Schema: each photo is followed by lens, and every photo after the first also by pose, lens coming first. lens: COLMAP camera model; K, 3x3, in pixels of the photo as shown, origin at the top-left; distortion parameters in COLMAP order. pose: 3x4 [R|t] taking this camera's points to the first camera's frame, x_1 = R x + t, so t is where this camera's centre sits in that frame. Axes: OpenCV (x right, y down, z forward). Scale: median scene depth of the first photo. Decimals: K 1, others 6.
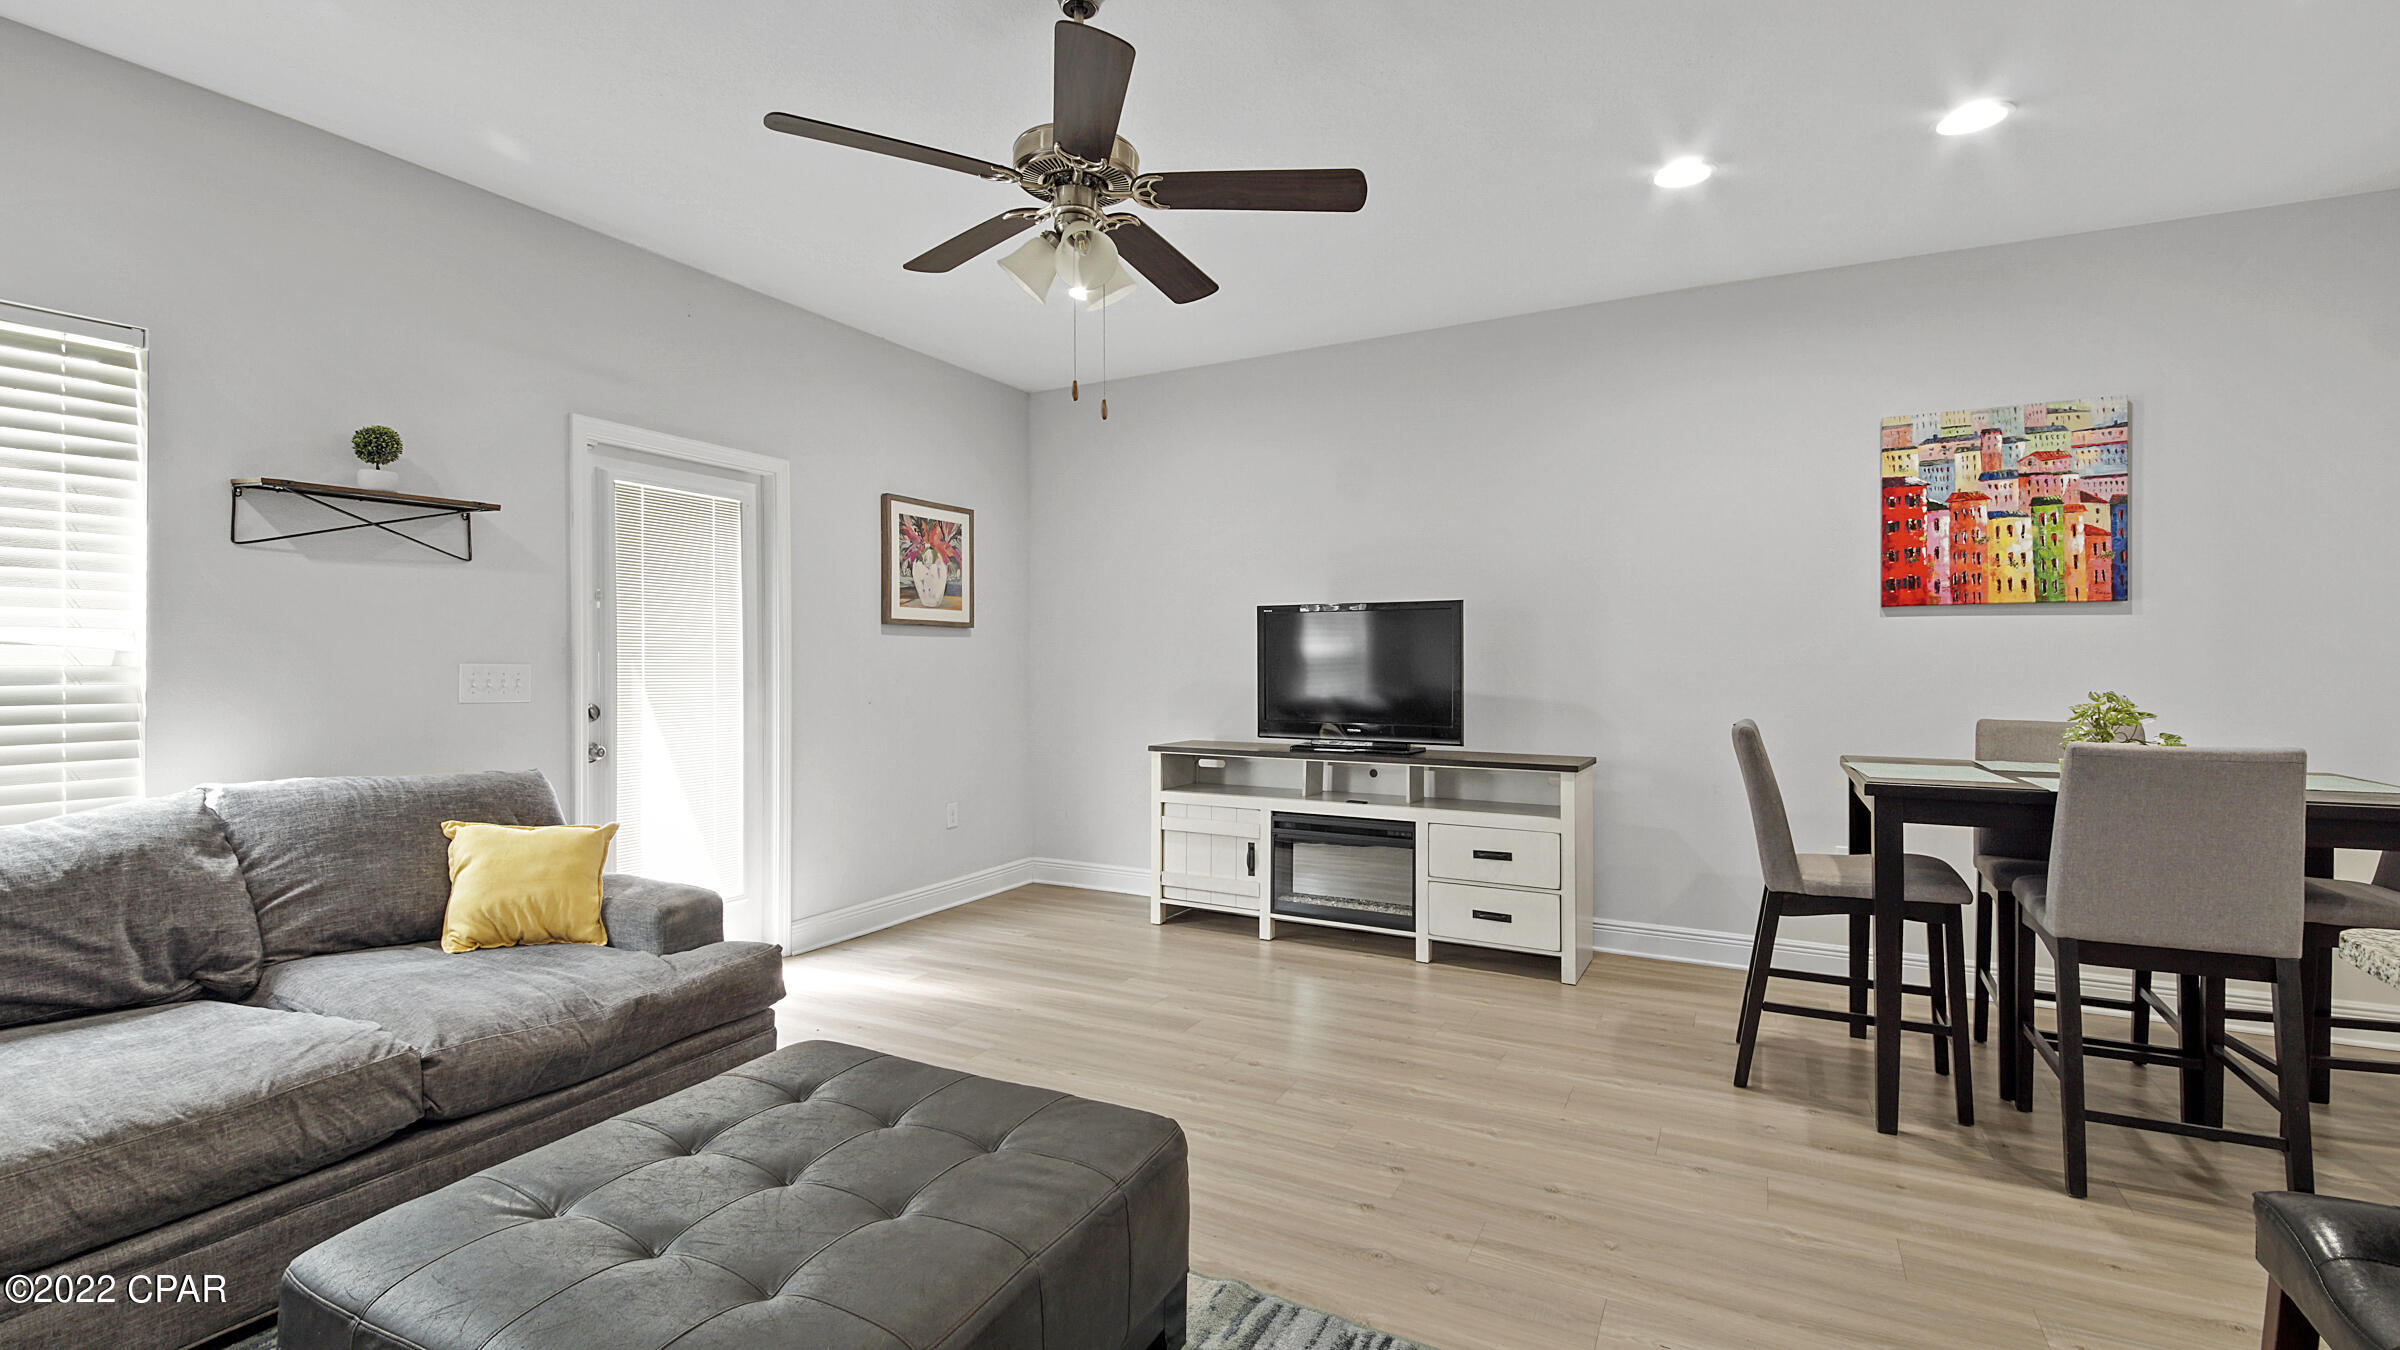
lens RADIAL K [[1026.4, 0, 1190.8], [0, 1026.4, 663.8], [0, 0, 1]] dist [-0.015709, -0.002216]
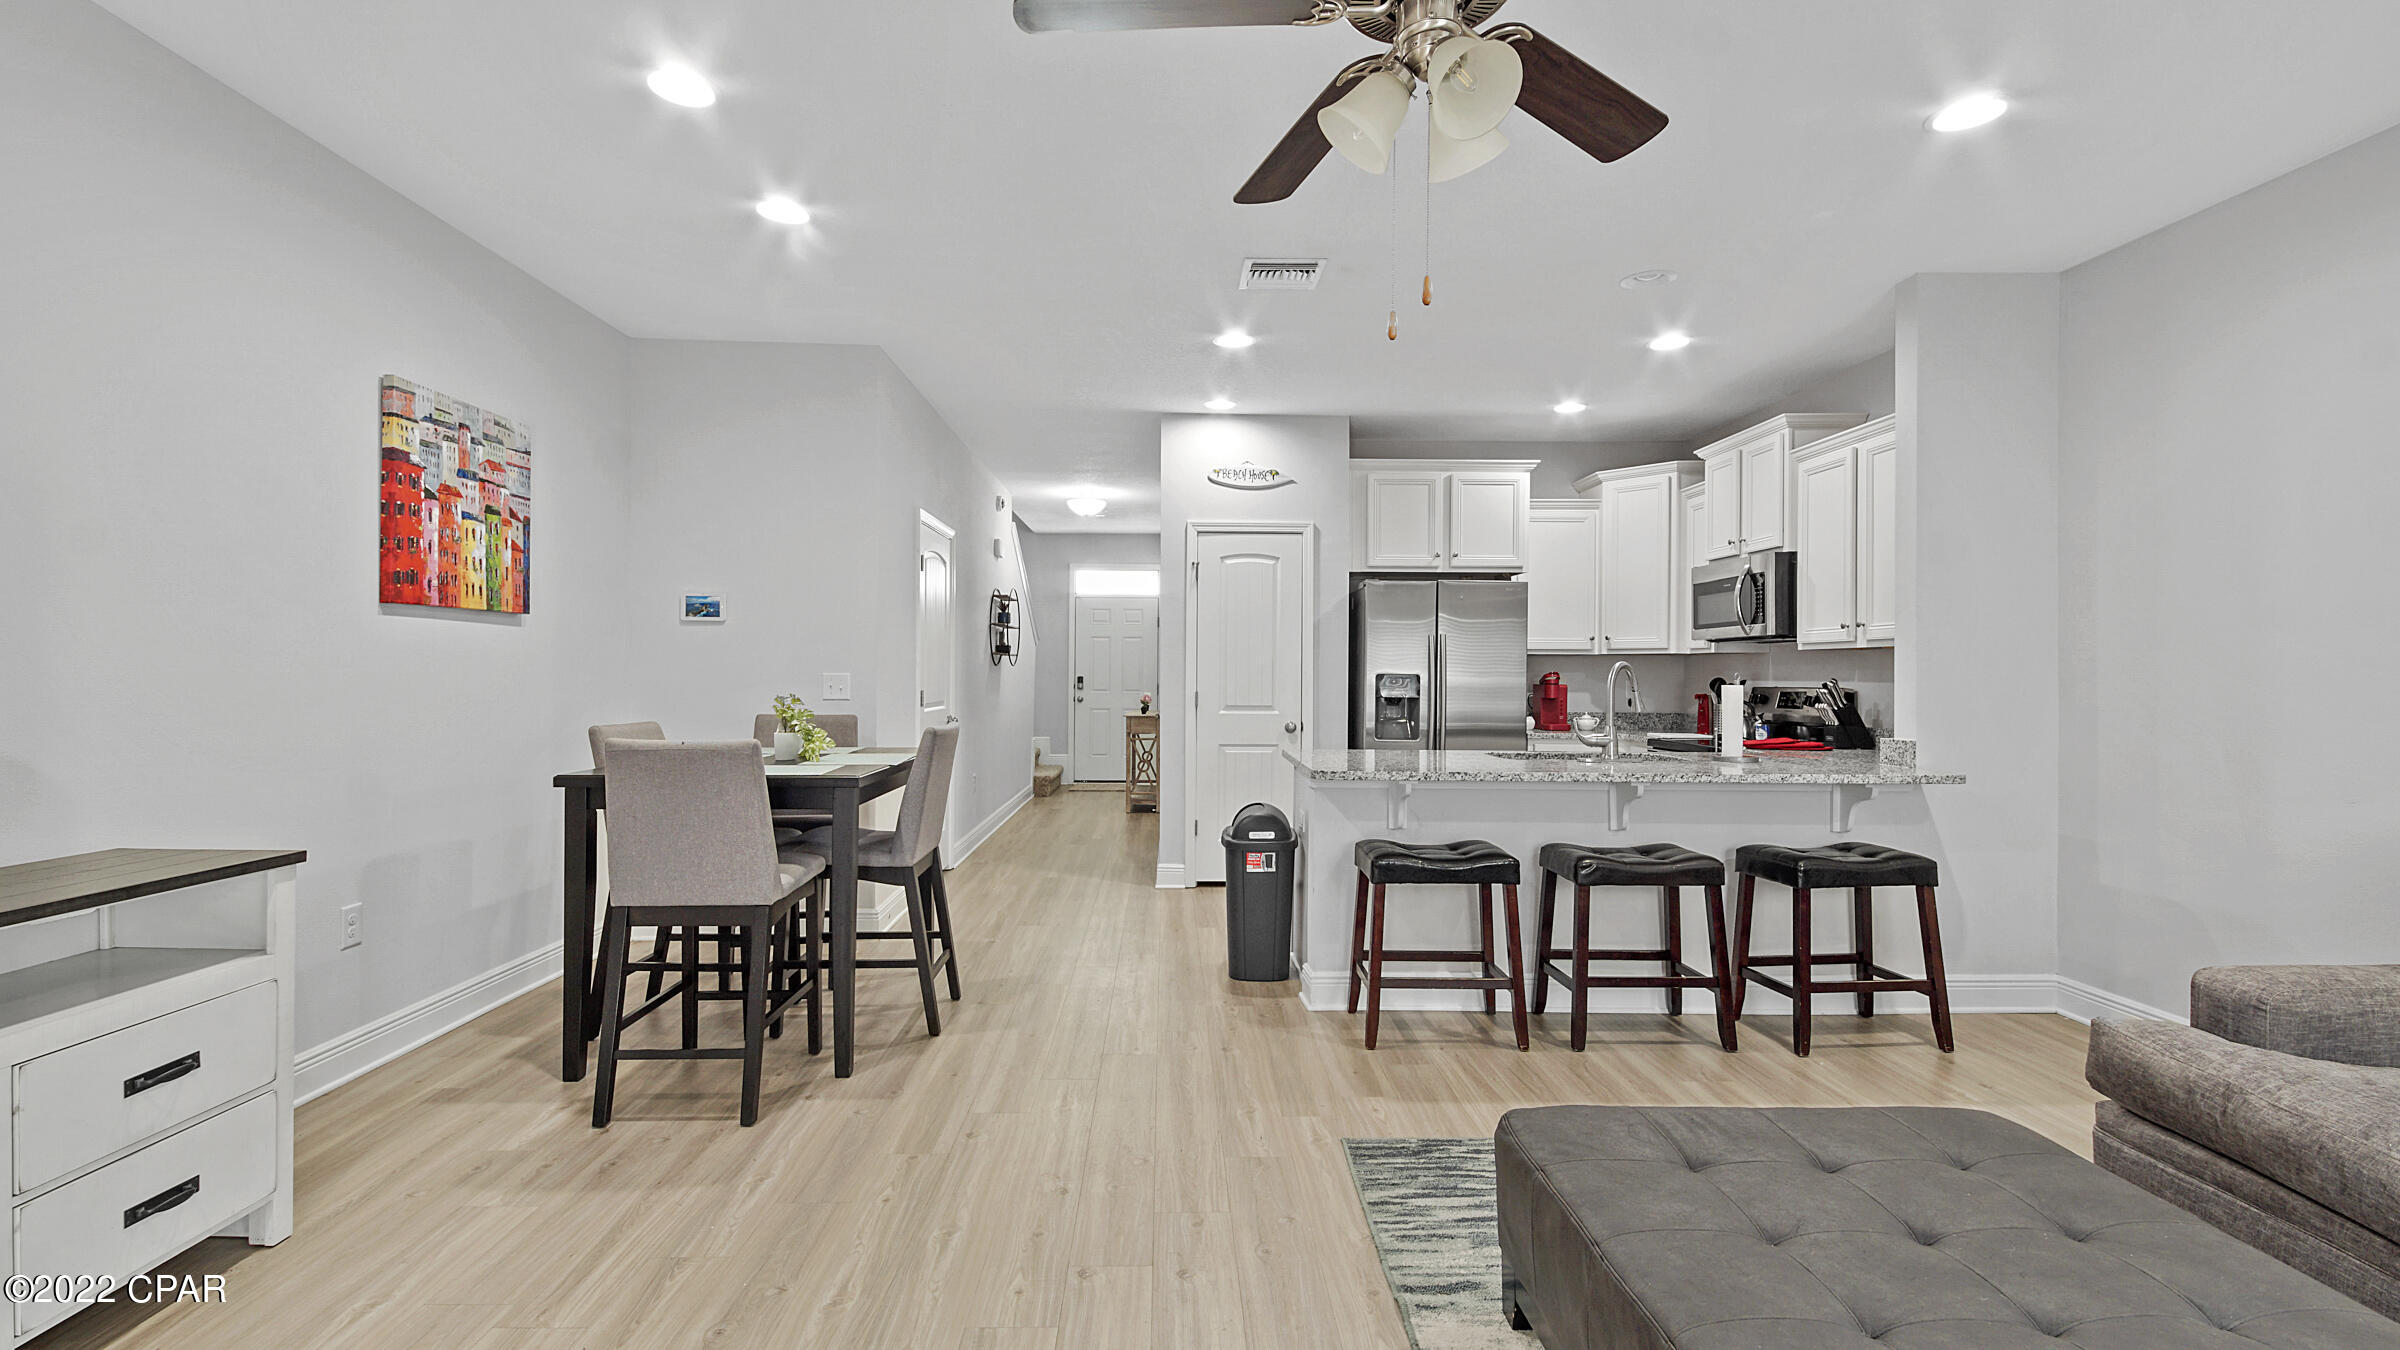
lens RADIAL K [[1026.4, 0, 1199.9], [0, 1026.4, 672.3], [0, 0, 1]] dist [-0.015709, -0.002216]
pose [[-0.492989, -0.004513, 0.870024, -0.376667], [-0.007002, 0.999975, 0.001219, -0.005383], [-0.870007, -0.005491, -0.493008, 0.865133]]
